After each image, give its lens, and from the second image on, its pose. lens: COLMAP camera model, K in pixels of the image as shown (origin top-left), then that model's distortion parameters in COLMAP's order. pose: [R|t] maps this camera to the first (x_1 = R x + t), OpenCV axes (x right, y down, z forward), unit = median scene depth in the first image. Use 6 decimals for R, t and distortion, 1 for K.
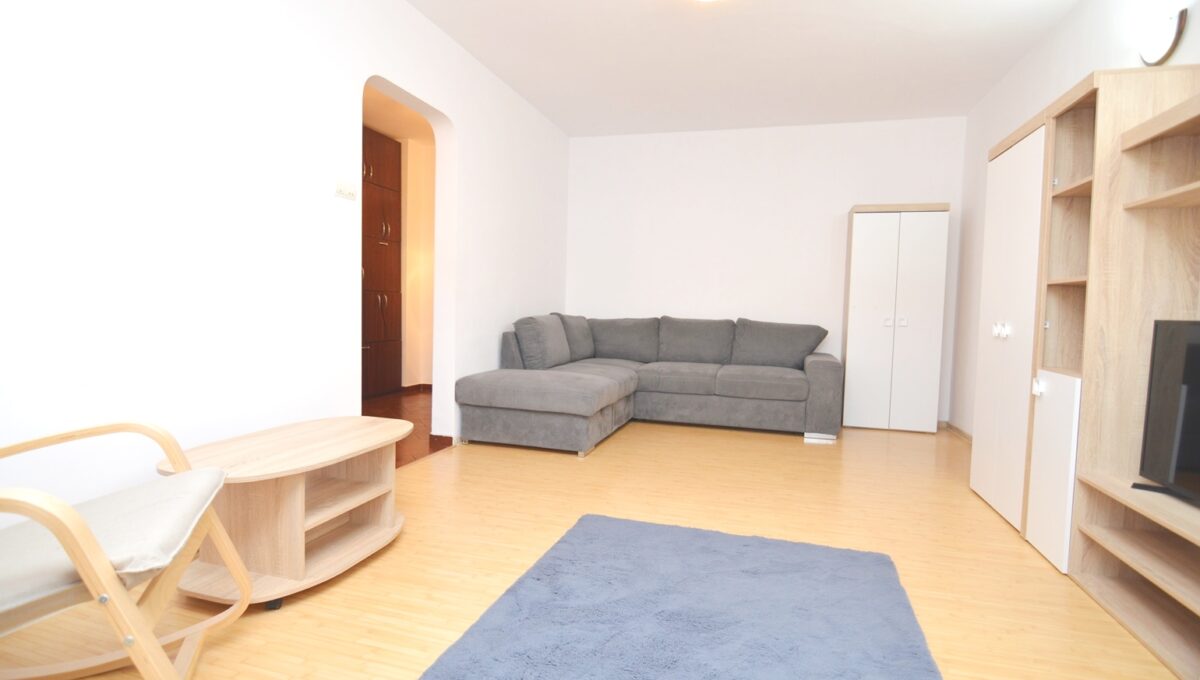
lens RADIAL K [[589.3, 0, 591.7], [0, 589.3, 338.6], [0, 0, 1]] dist [-0.003688, -0.011094]
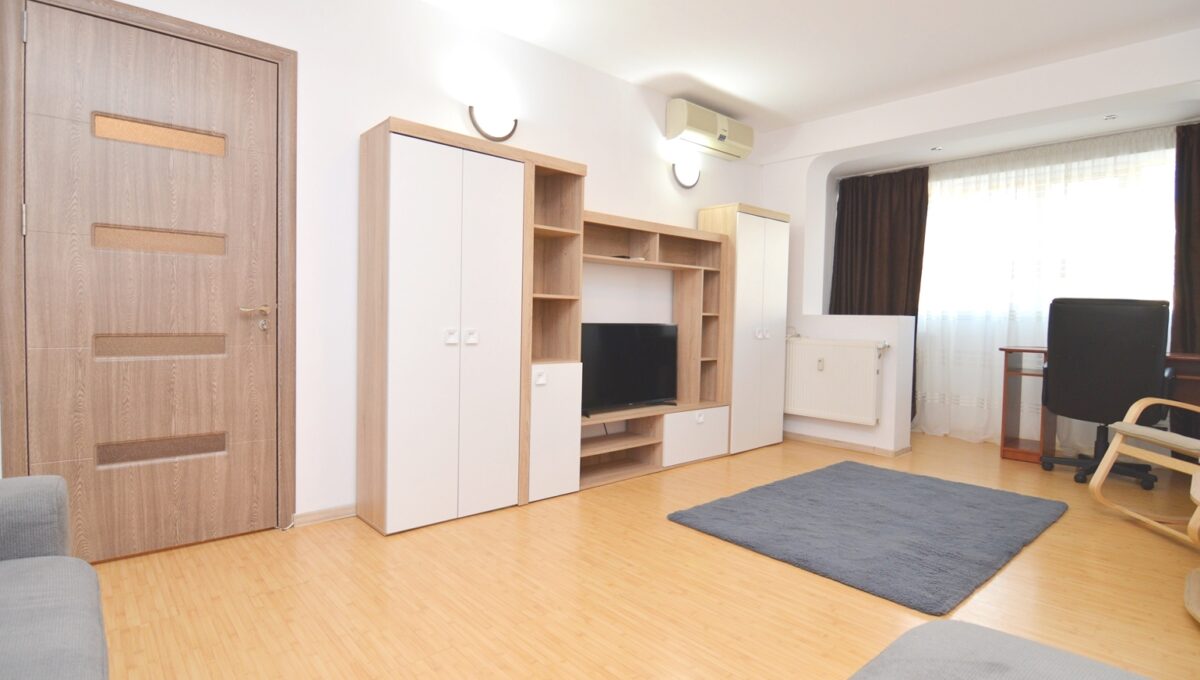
lens RADIAL K [[589.3, 0, 591.7], [0, 589.3, 338.6], [0, 0, 1]] dist [-0.003688, -0.011094]
pose [[-0.853230, -0.061896, 0.517848, 0.002413], [-0.014364, 0.995345, 0.095303, -0.068579], [-0.521336, 0.073877, -0.850147, 1.095090]]
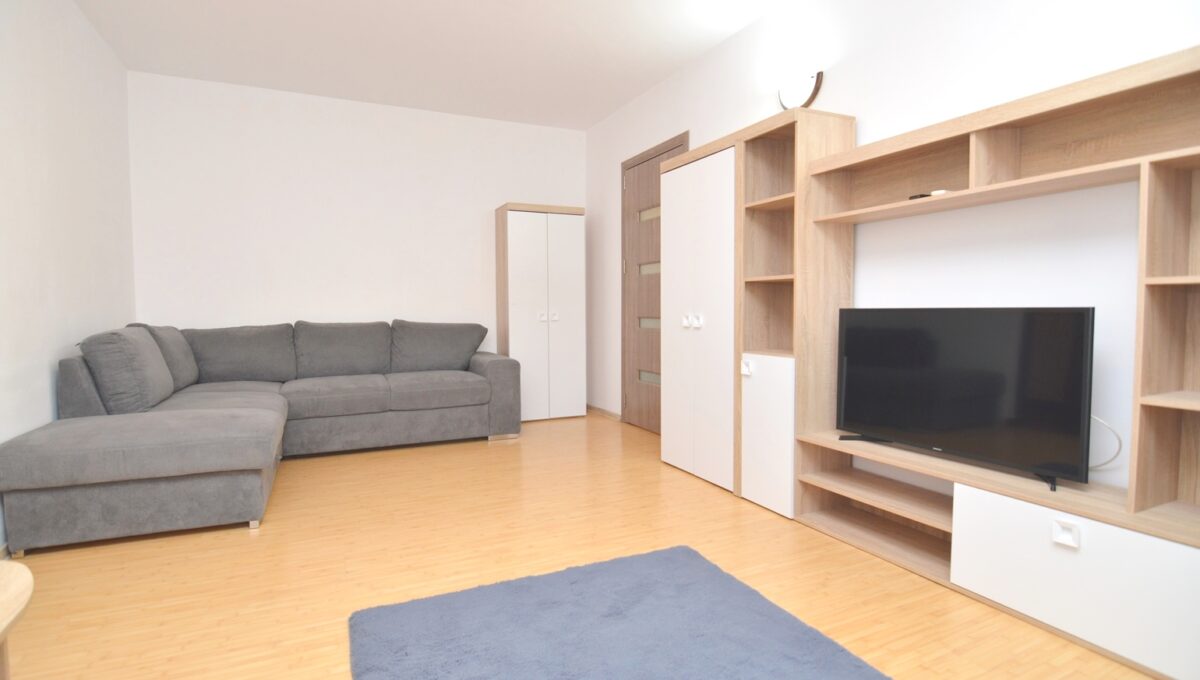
lens RADIAL K [[589.3, 0, 591.7], [0, 589.3, 338.6], [0, 0, 1]] dist [-0.003688, -0.011094]
pose [[0.742555, -0.064992, 0.666625, -0.143078], [0.061022, 0.997706, 0.029298, -0.016852], [-0.667000, 0.018923, 0.744817, 0.171320]]
